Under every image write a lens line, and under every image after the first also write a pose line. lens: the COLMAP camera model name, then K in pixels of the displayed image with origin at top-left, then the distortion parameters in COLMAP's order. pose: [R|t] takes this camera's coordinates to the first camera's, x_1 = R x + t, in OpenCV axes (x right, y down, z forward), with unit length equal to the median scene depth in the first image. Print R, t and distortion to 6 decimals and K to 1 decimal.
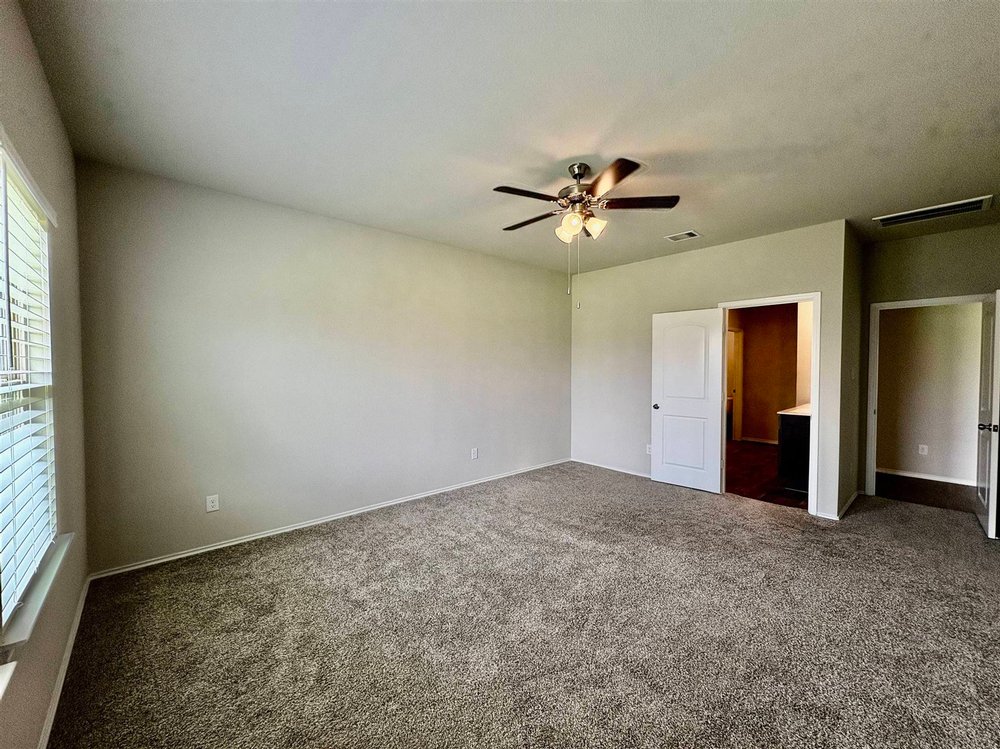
lens RADIAL K [[398.7, 0, 500.0], [0, 398.7, 374.5], [0, 0, 1]] dist [0.001386, -0.000183]
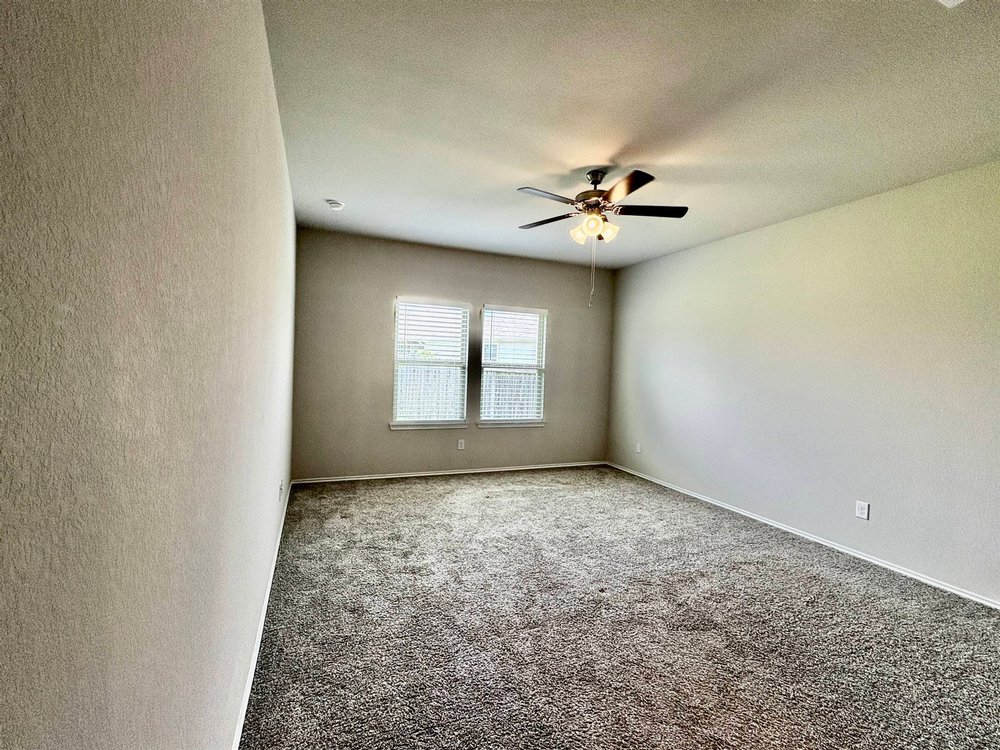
lens RADIAL K [[398.7, 0, 500.0], [0, 398.7, 375.0], [0, 0, 1]] dist [0.001386, -0.000183]
pose [[-0.285929, 0.024568, -0.957936, 1.043356], [-0.054773, 0.997618, 0.041935, -0.031748], [0.956684, 0.064460, -0.283902, 0.853087]]
